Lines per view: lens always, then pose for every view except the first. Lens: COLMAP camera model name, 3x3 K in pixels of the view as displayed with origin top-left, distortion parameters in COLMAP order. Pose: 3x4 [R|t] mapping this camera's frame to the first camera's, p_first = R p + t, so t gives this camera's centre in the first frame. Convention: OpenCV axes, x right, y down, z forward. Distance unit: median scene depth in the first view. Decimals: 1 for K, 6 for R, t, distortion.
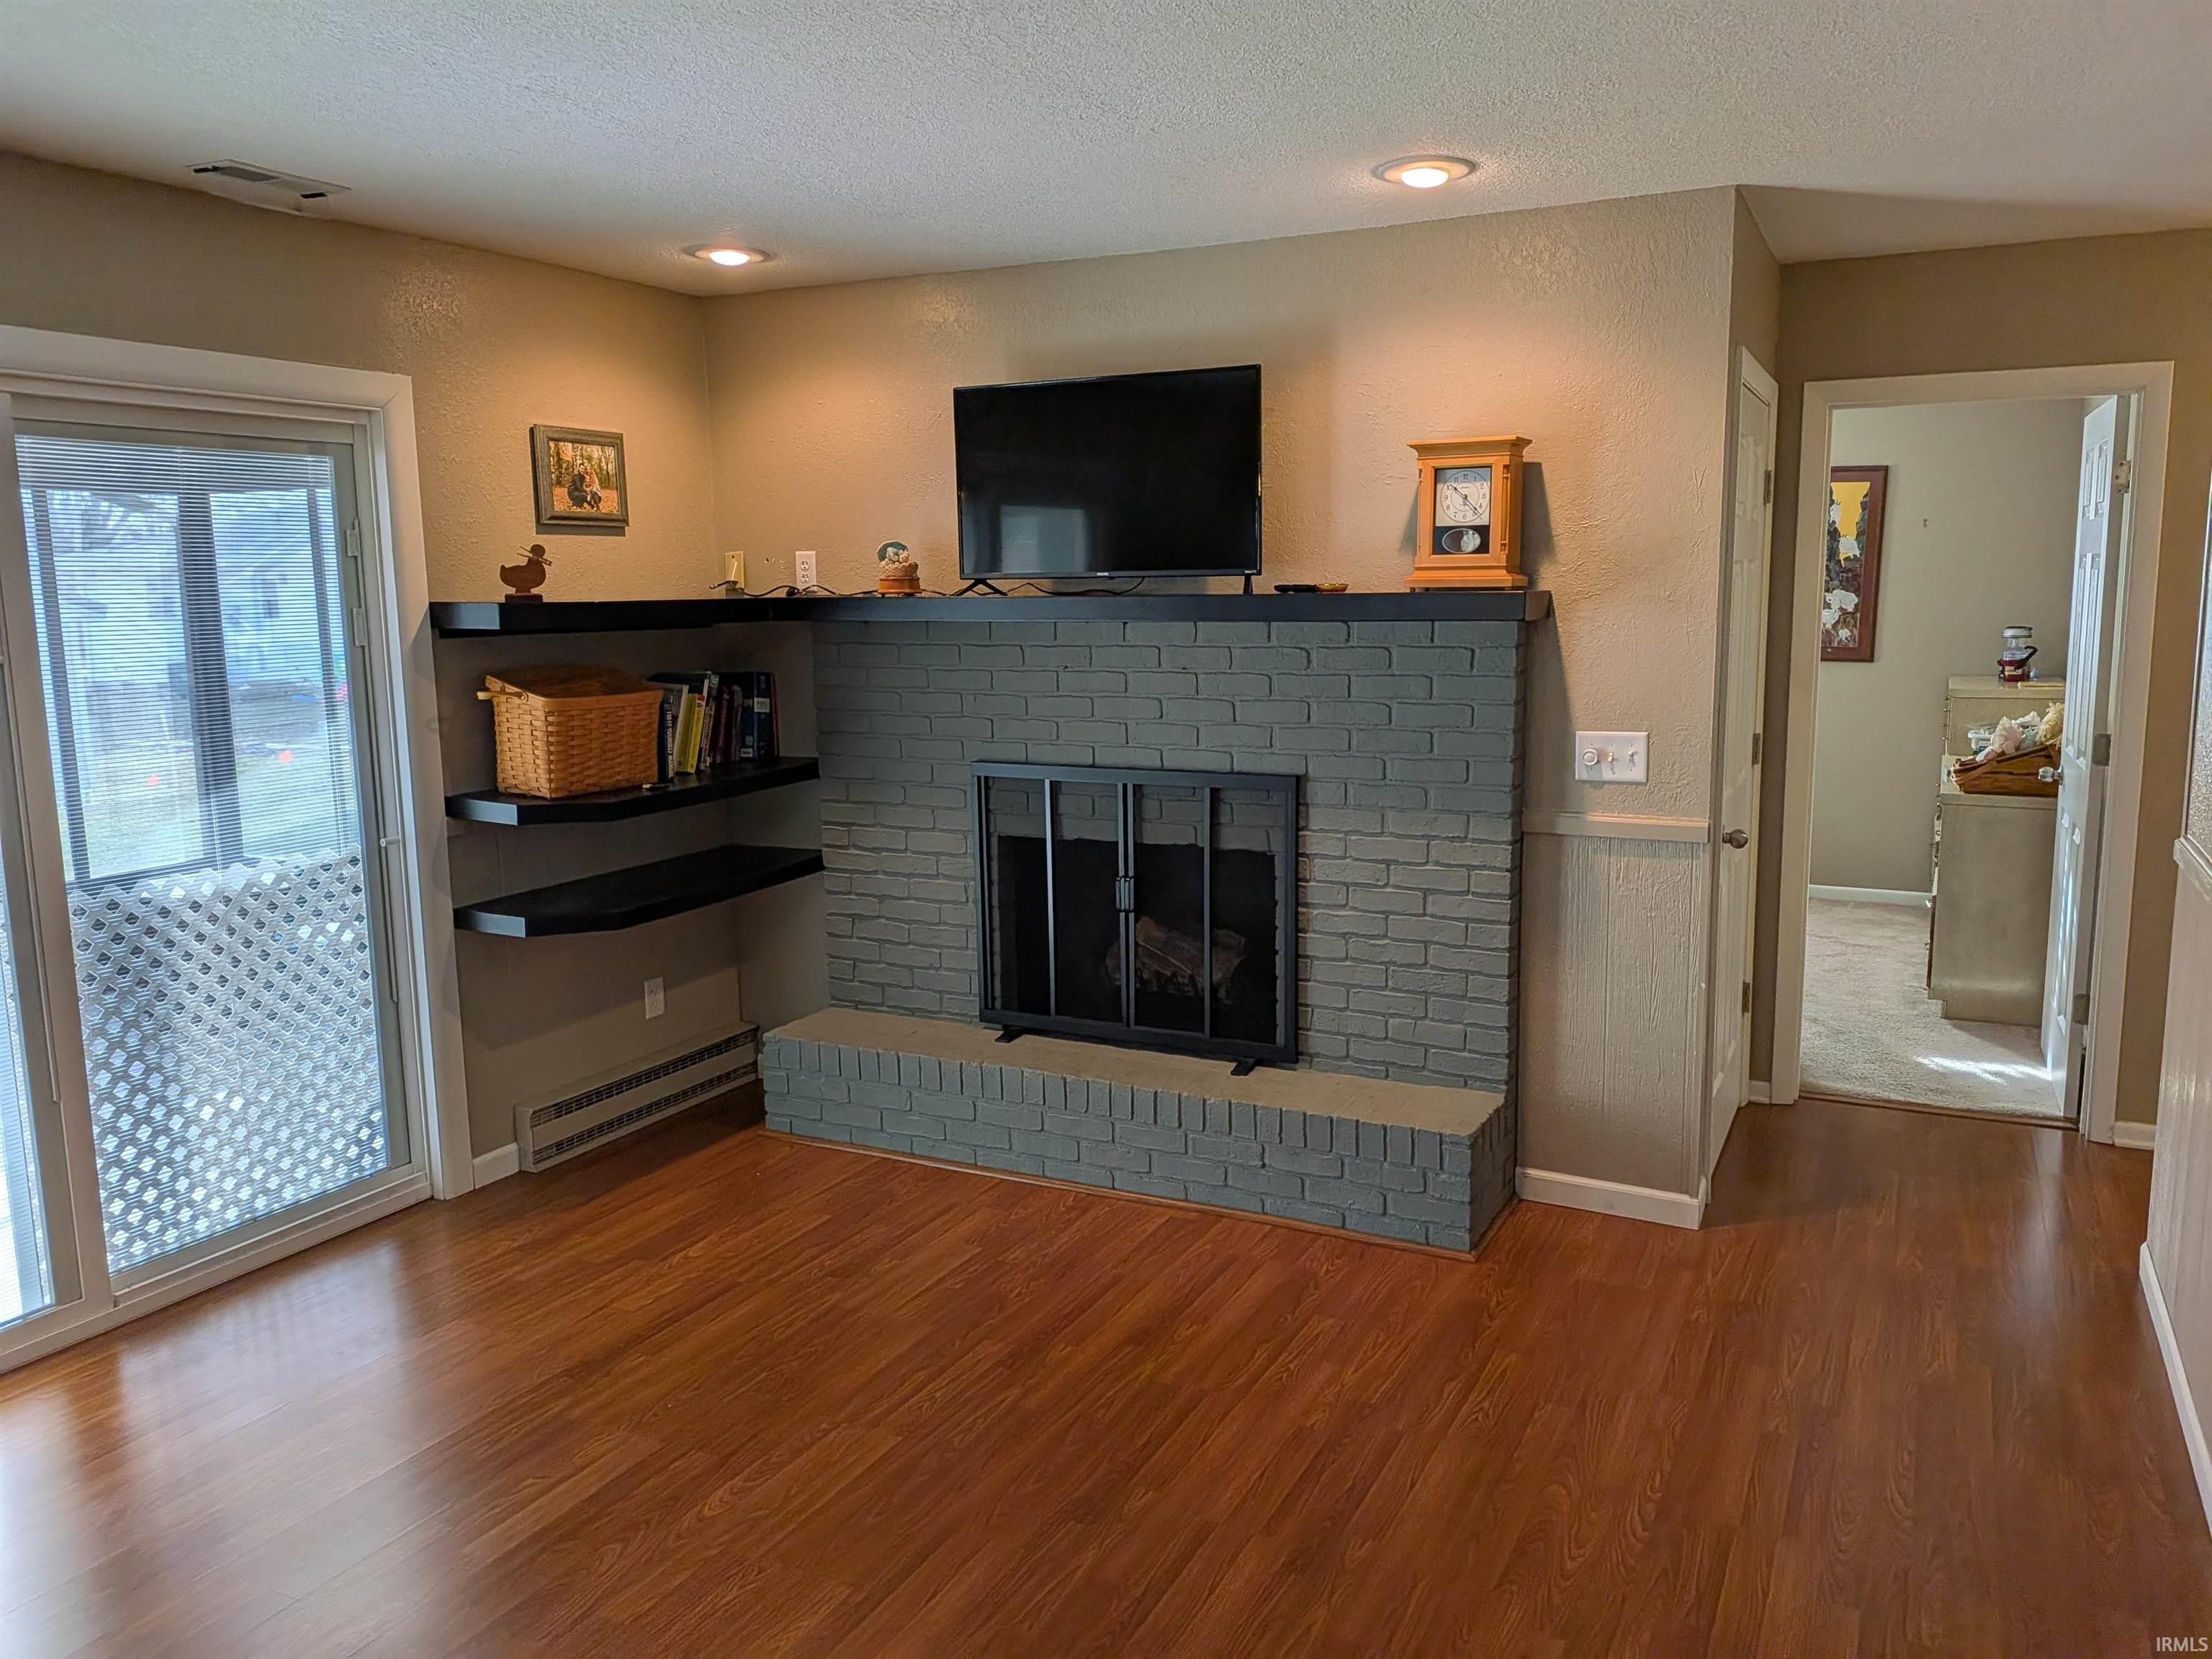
lens RADIAL K [[1602.6, 0, 1106.0], [0, 1602.6, 829.5], [0, 0, 1]] dist [0.090258, -0.135773]
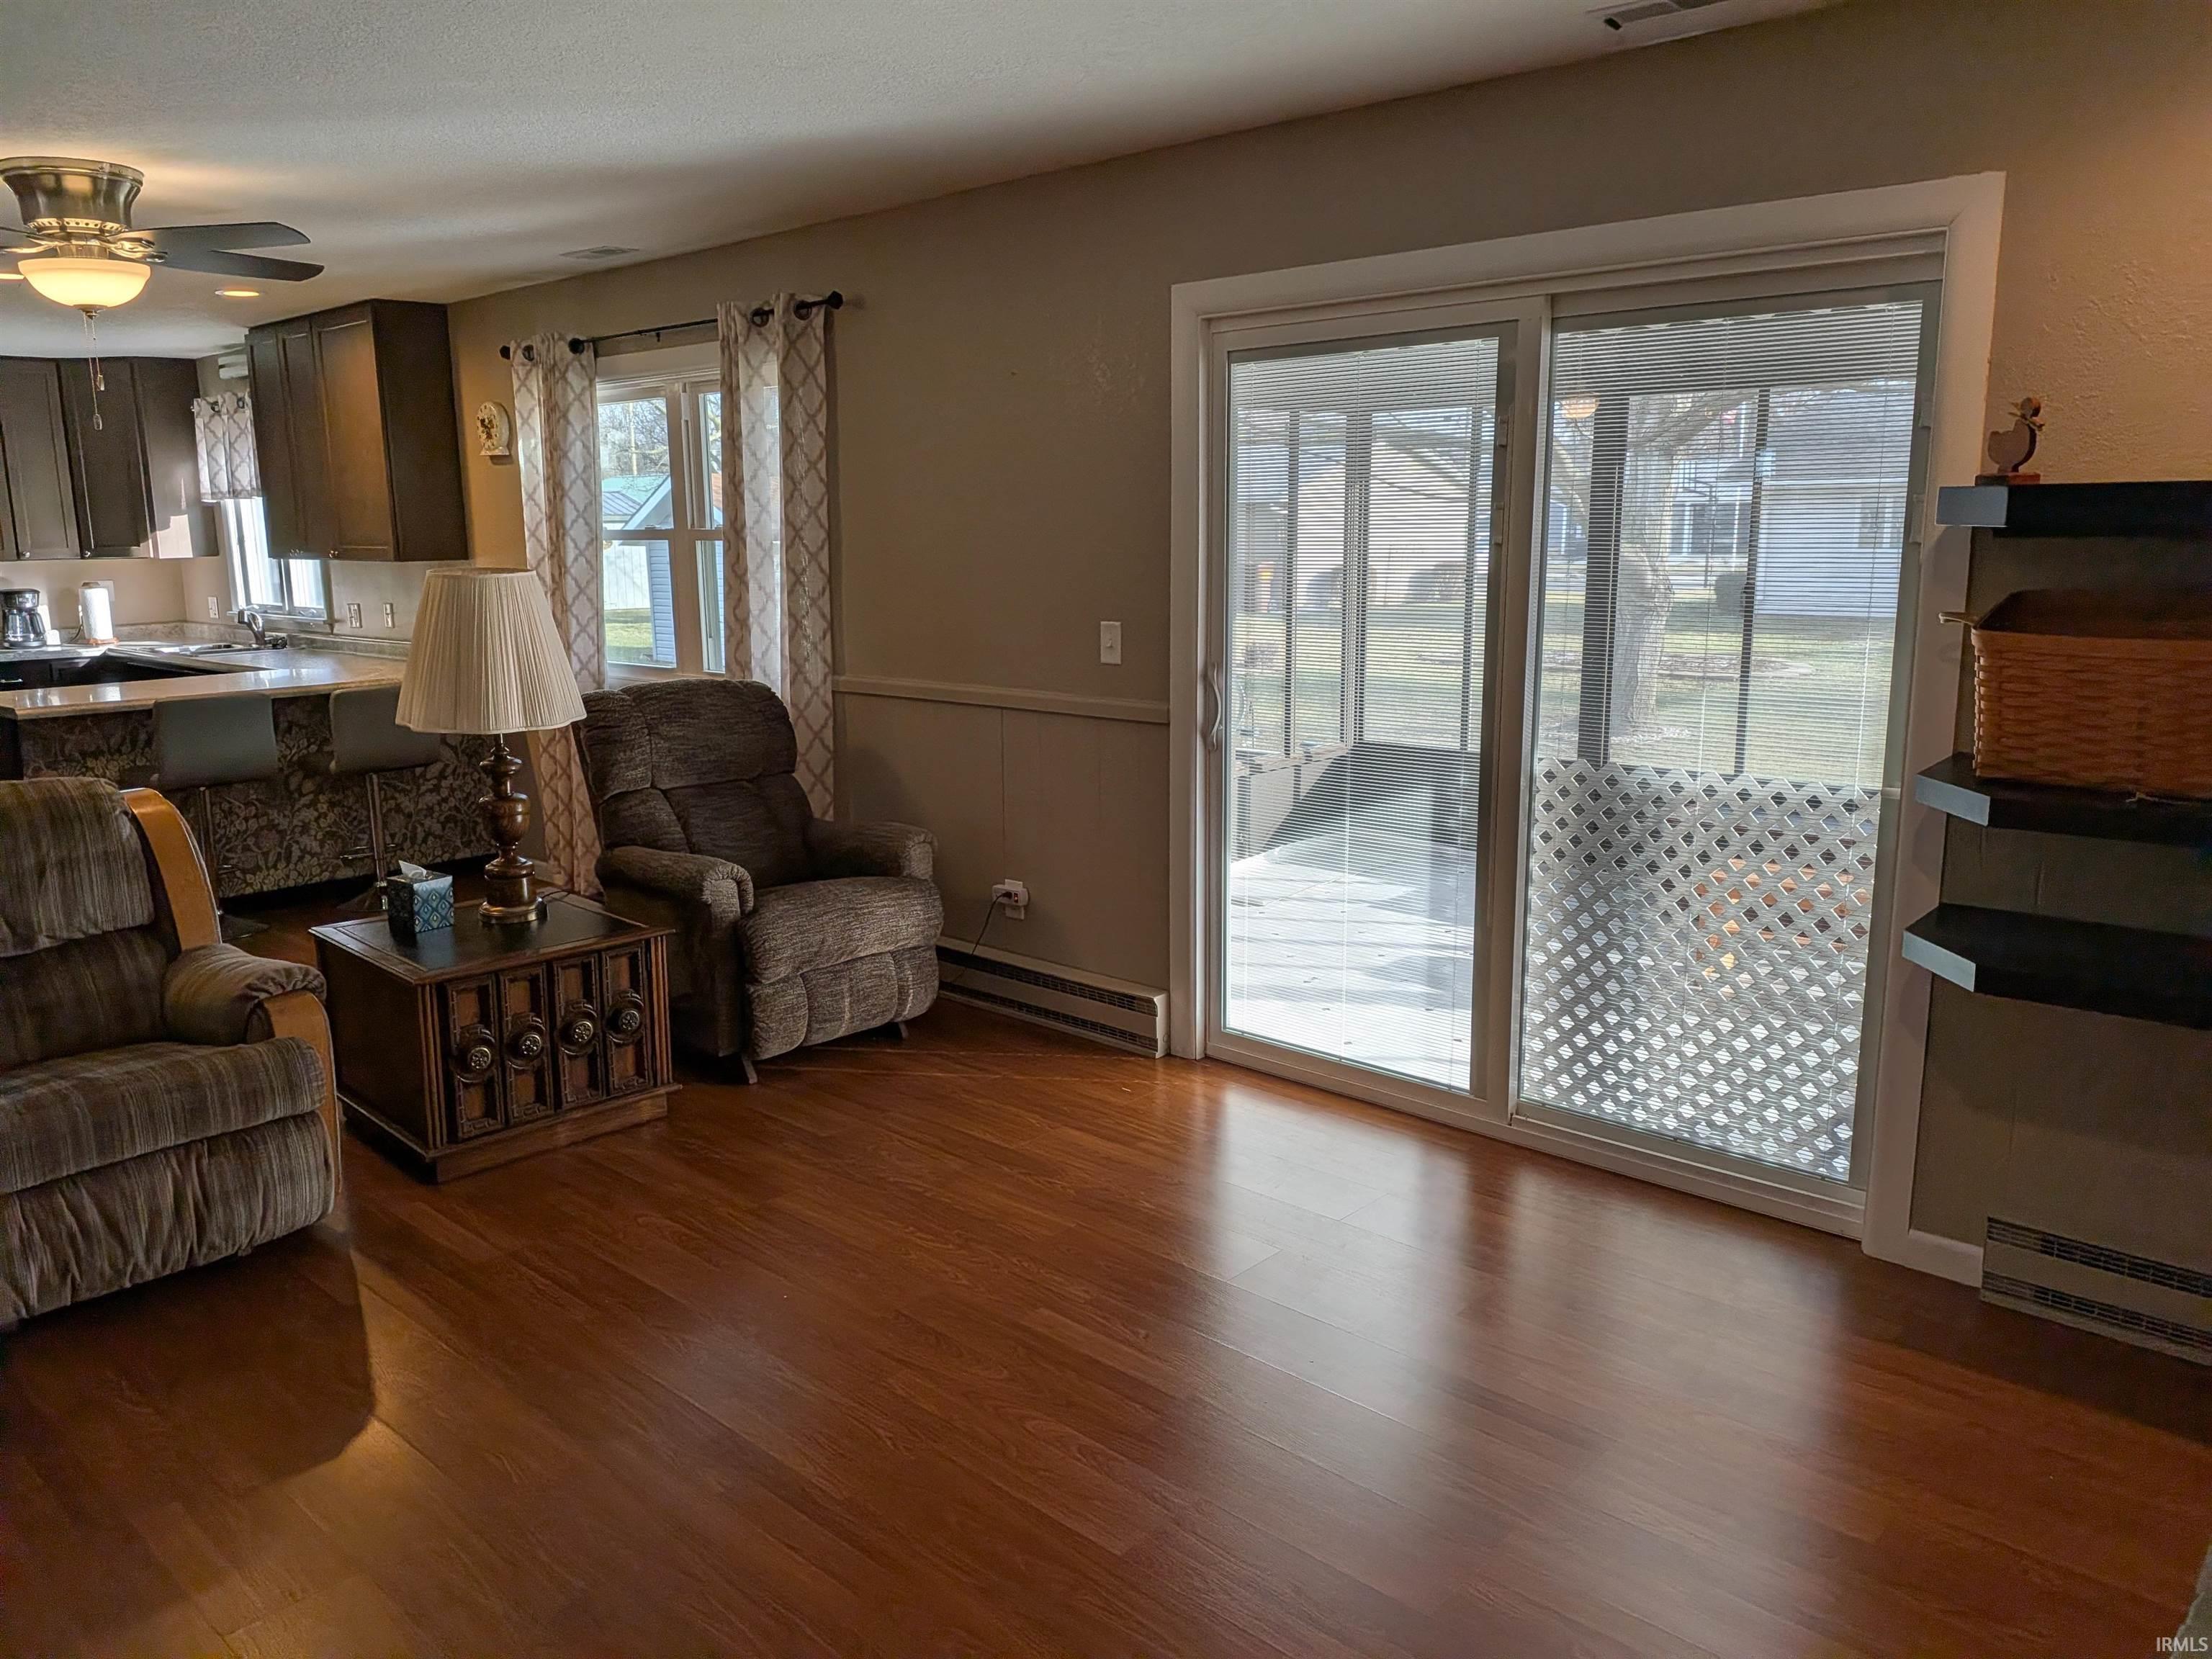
lens RADIAL K [[1602.6, 0, 1106.0], [0, 1602.6, 829.5], [0, 0, 1]] dist [0.090258, -0.135773]
pose [[-0.265864, 0.200955, -0.942833, 0.429491], [-0.131785, 0.961273, 0.242047, -0.122416], [0.954960, 0.188602, -0.229085, 0.861497]]
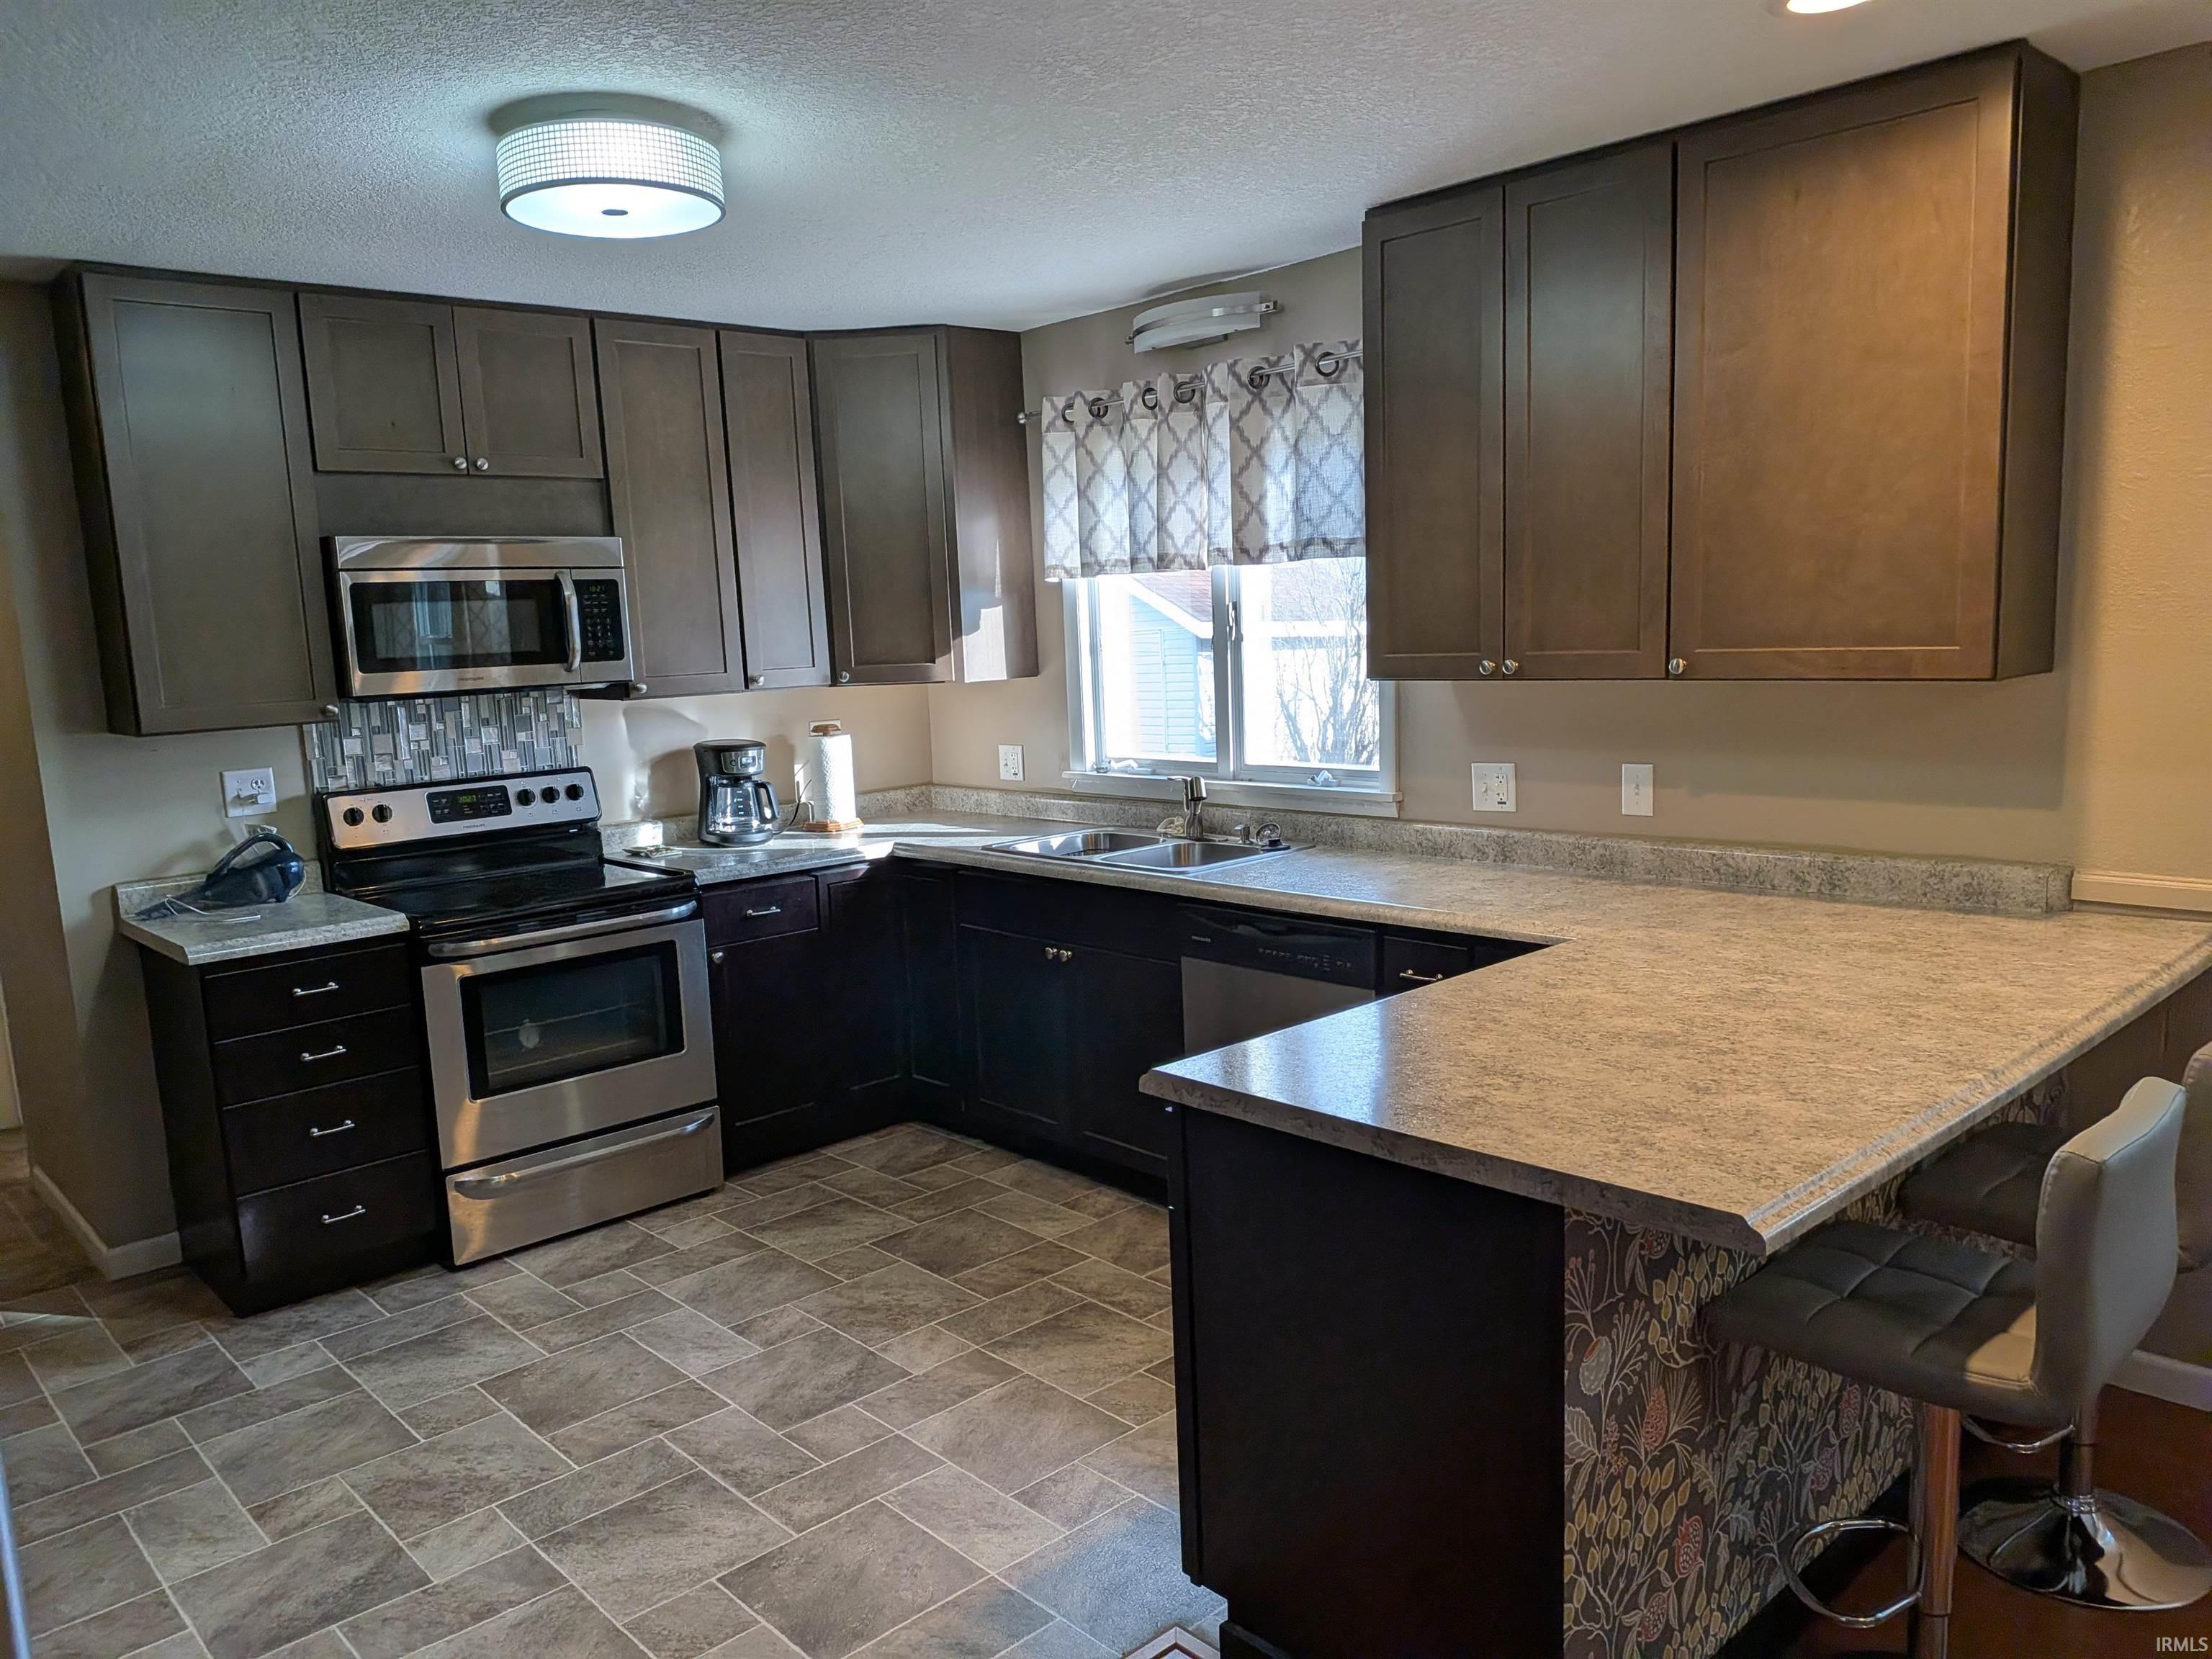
lens RADIAL K [[1602.6, 0, 1106.0], [0, 1602.6, 829.5], [0, 0, 1]] dist [0.090258, -0.135773]
pose [[-0.340788, 0.152405, -0.927705, 0.348653], [-0.099985, 0.975301, 0.196953, -0.098071], [0.934808, 0.159876, -0.317133, 0.708372]]
